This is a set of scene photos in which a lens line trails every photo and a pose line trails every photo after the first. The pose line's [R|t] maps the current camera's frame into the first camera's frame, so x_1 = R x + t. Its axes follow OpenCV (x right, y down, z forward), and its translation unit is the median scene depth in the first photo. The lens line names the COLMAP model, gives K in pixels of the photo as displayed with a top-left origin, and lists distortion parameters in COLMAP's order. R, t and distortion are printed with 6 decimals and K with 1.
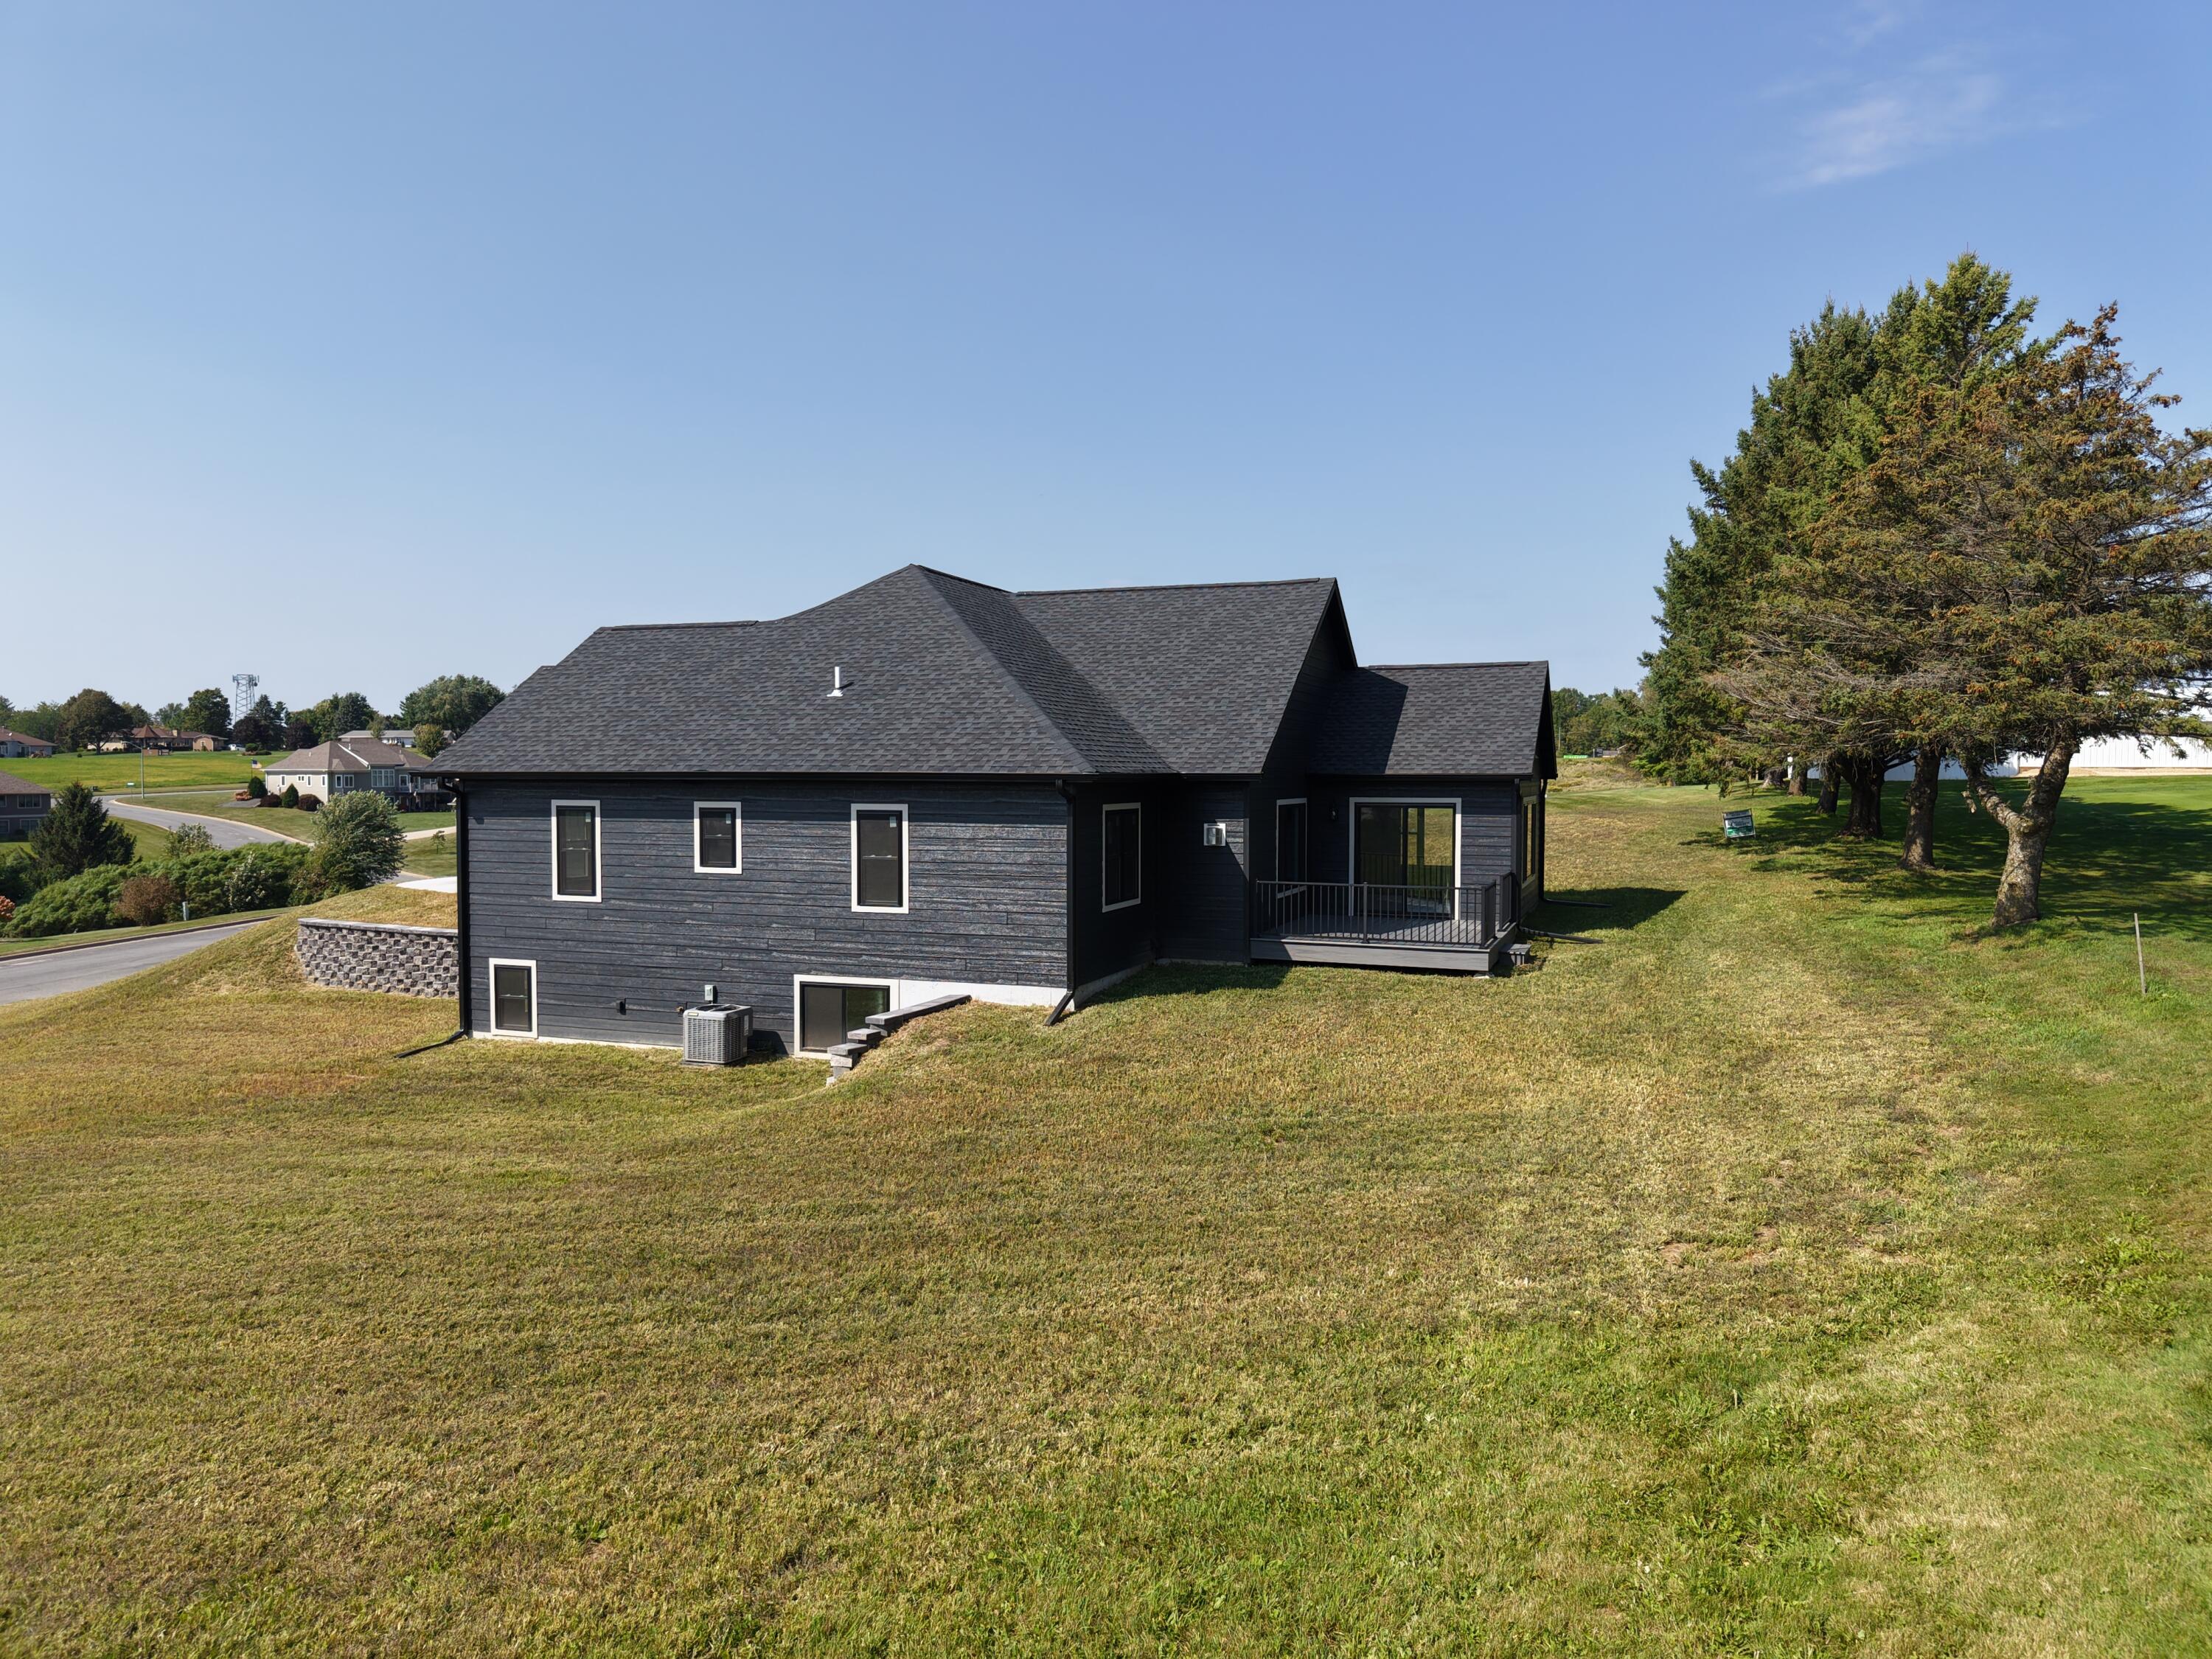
lens RADIAL K [[1502.5, 0, 1106.0], [0, 1502.5, 829.5], [0, 0, 1]] dist [0.043625, -0.046462]
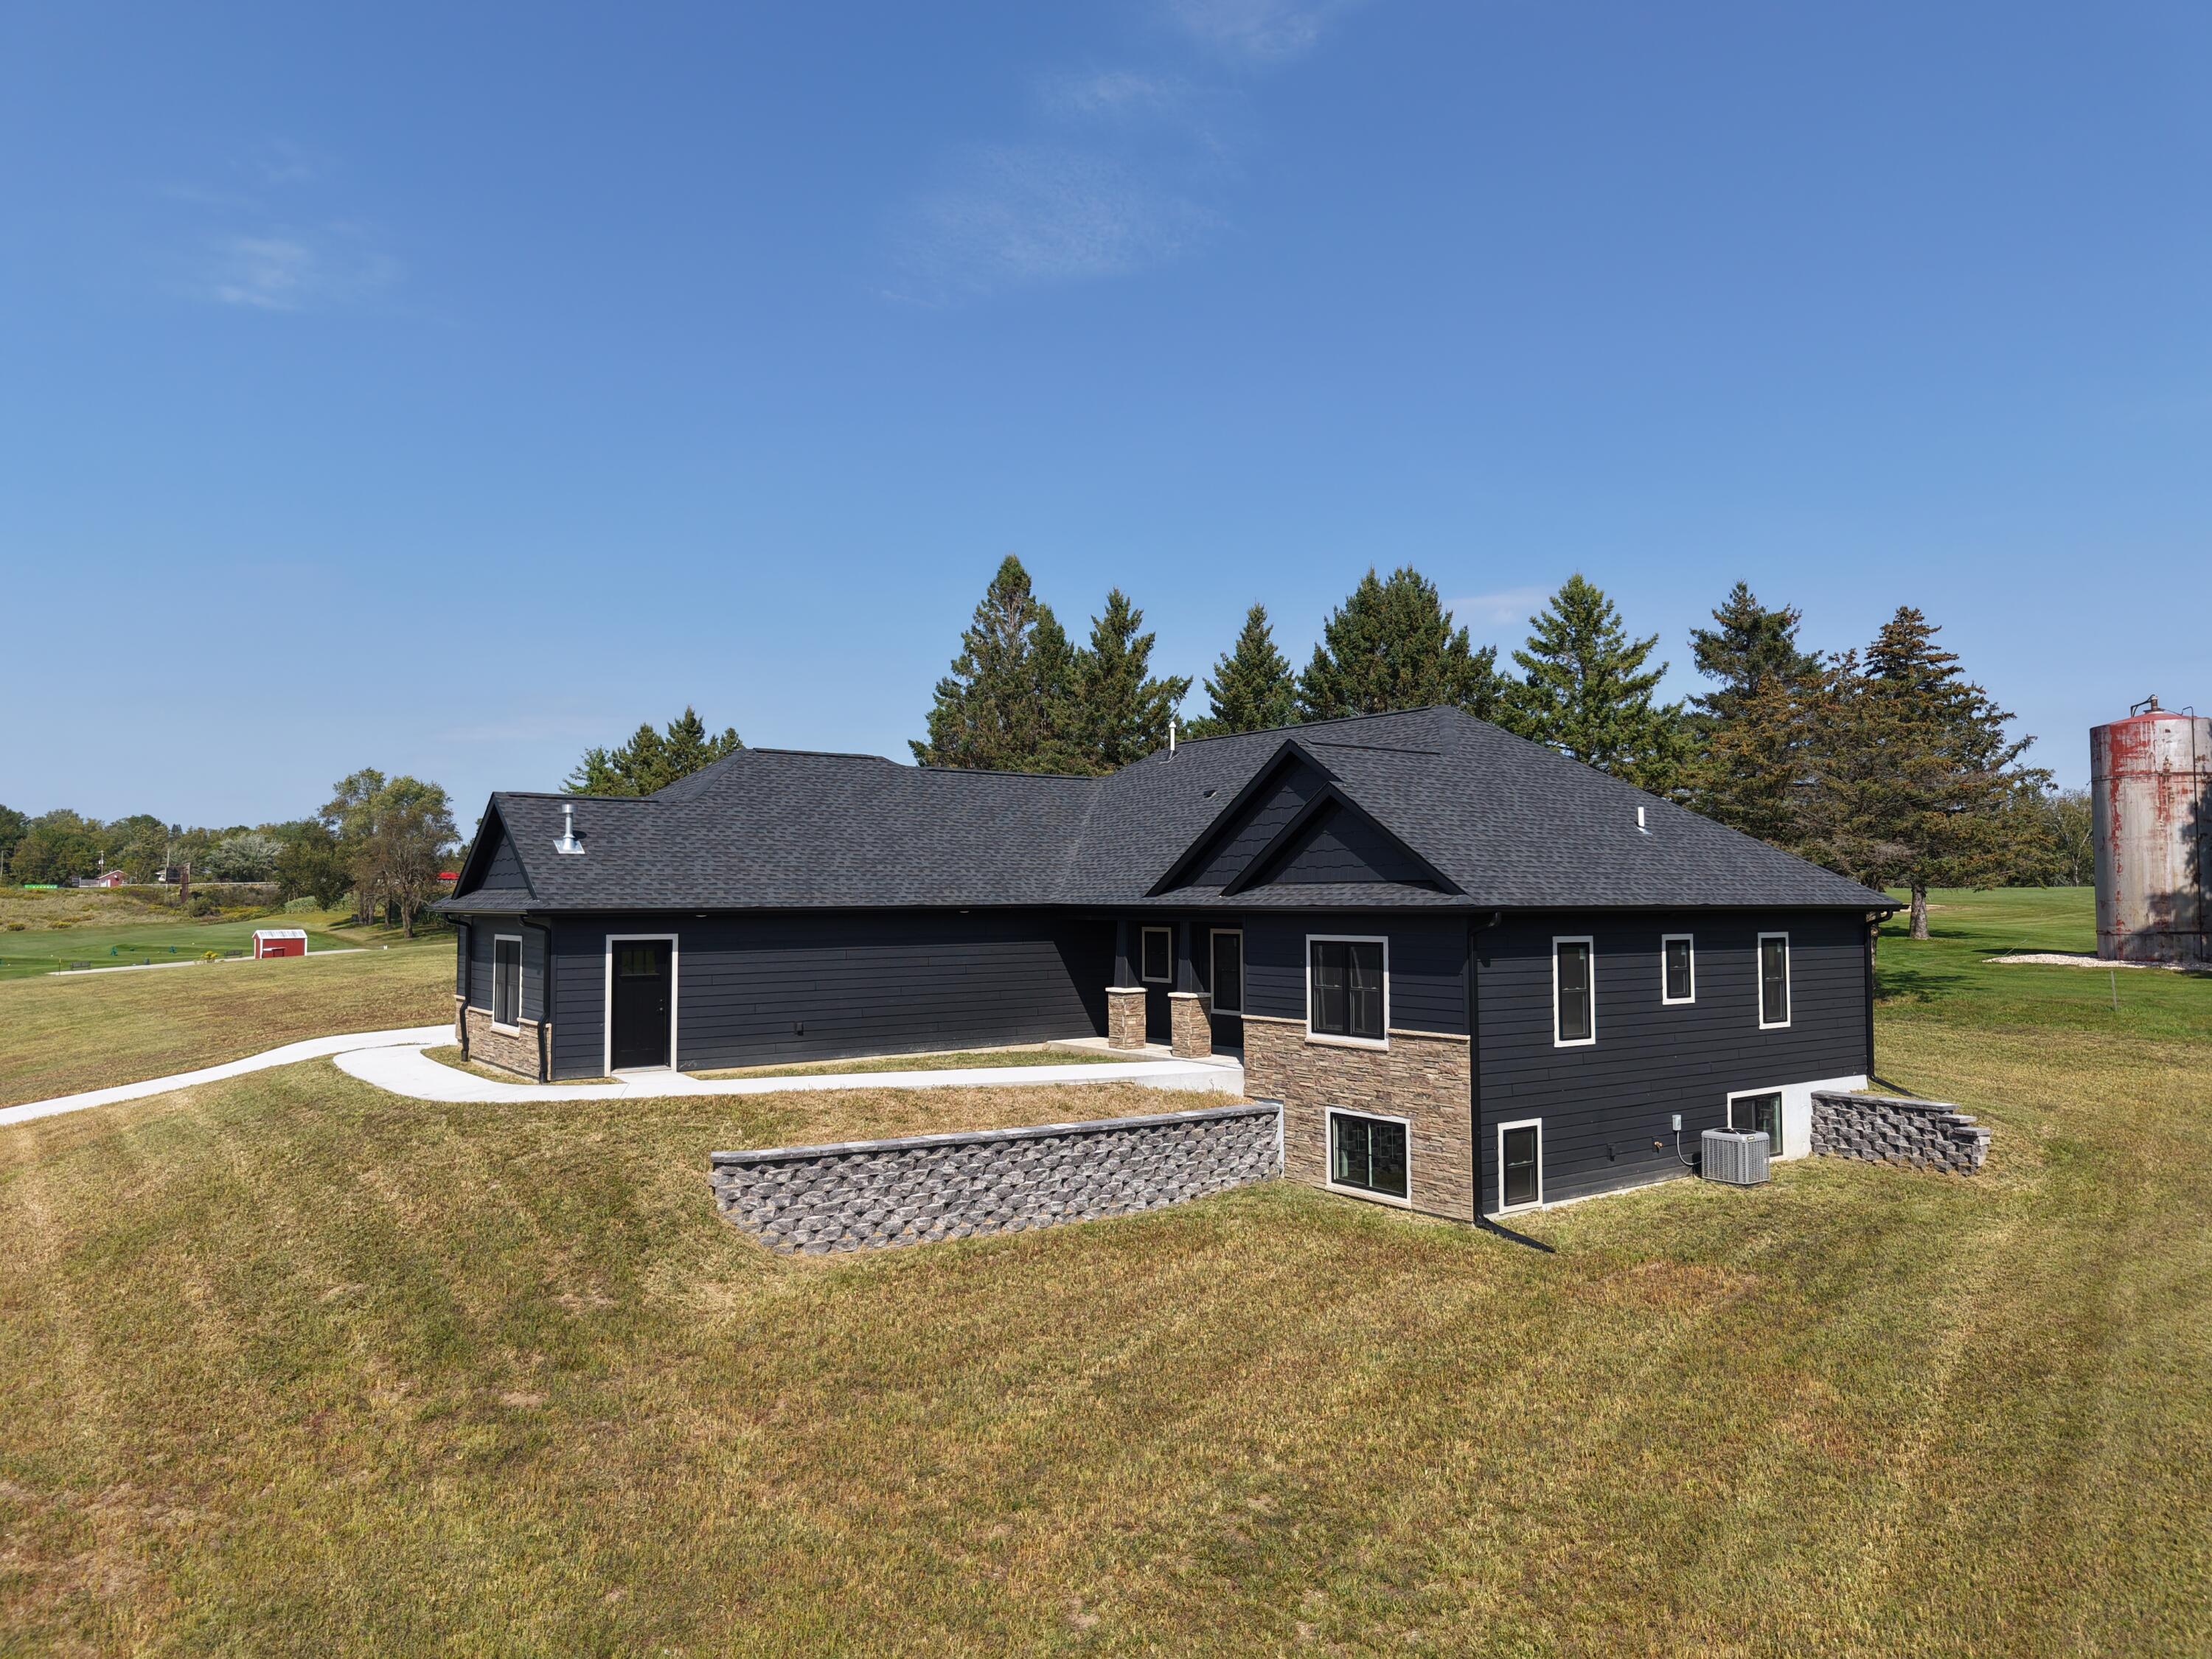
lens RADIAL K [[1502.5, 0, 1106.0], [0, 1502.5, 829.5], [0, 0, 1]] dist [0.043625, -0.046462]
pose [[0.557076, 0.036685, 0.829651, -1.263609], [0.035117, 0.997090, -0.067669, -0.031542], [-0.829719, 0.066832, 0.554166, 0.707359]]
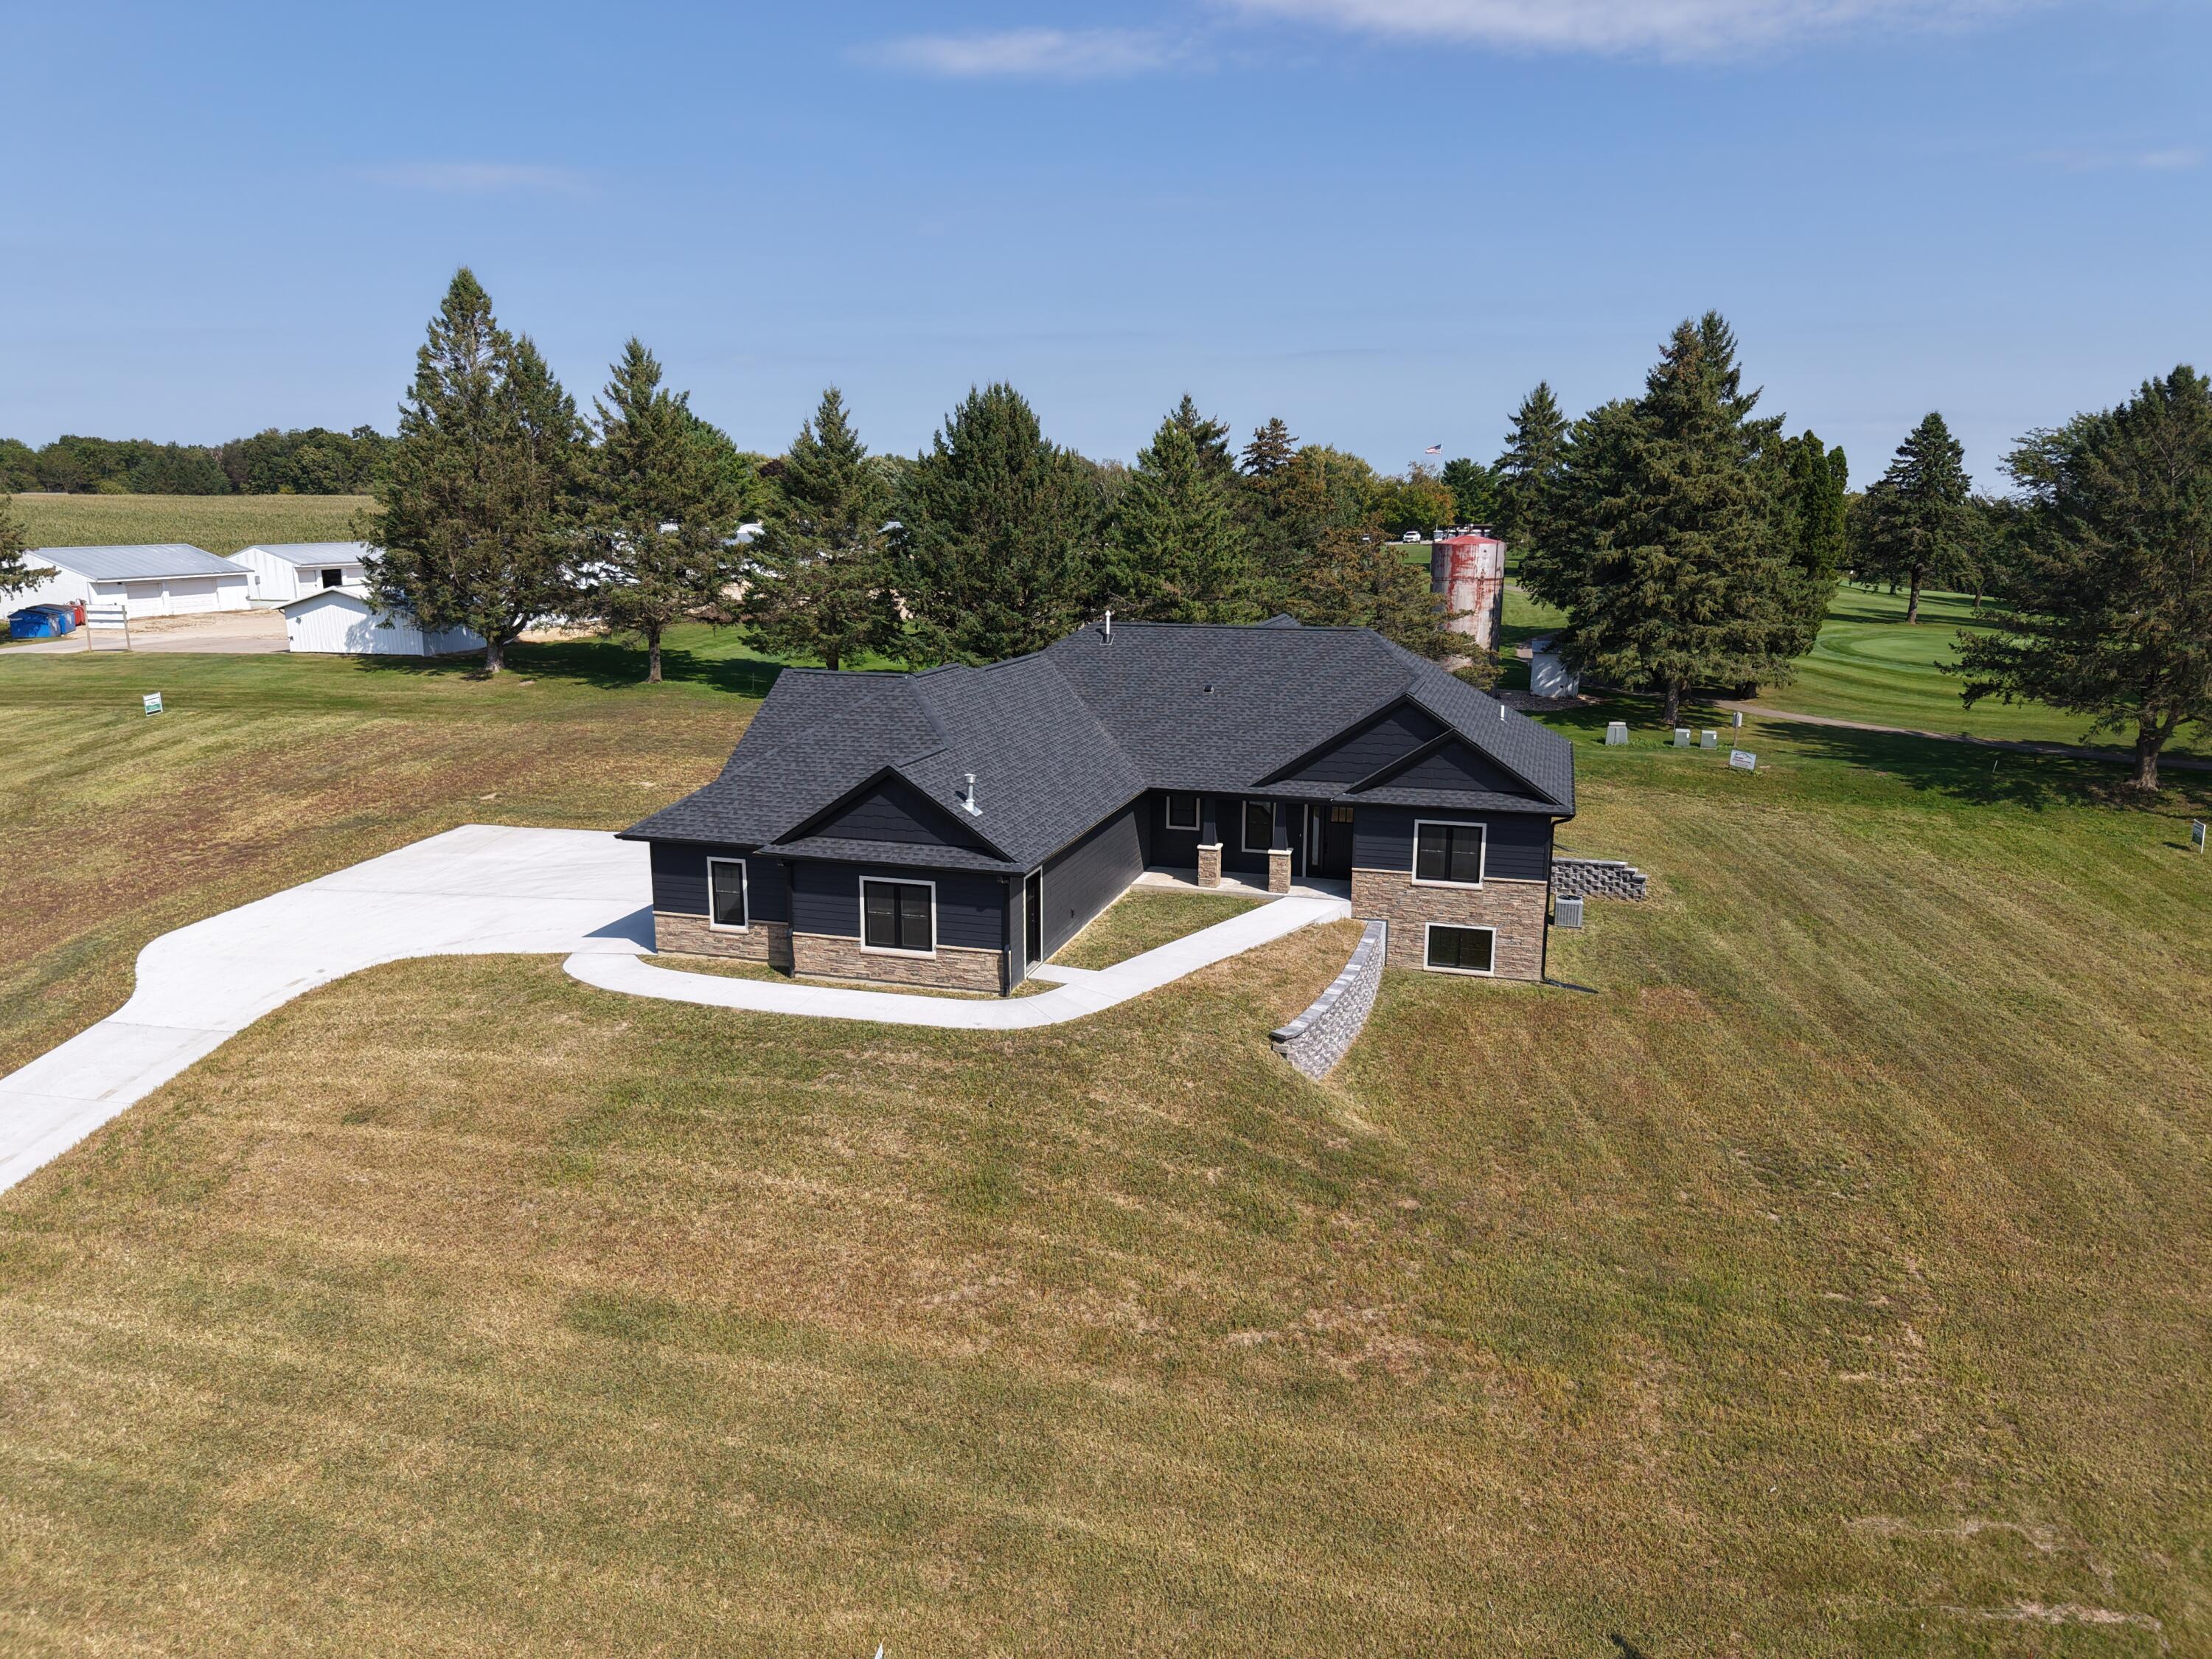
lens RADIAL K [[1502.5, 0, 1106.0], [0, 1502.5, 829.5], [0, 0, 1]] dist [0.043625, -0.046462]
pose [[-0.054770, -0.212114, 0.975709, -1.878663], [0.034405, 0.976195, 0.214151, -0.358418], [-0.997906, 0.045298, -0.046168, 1.536028]]
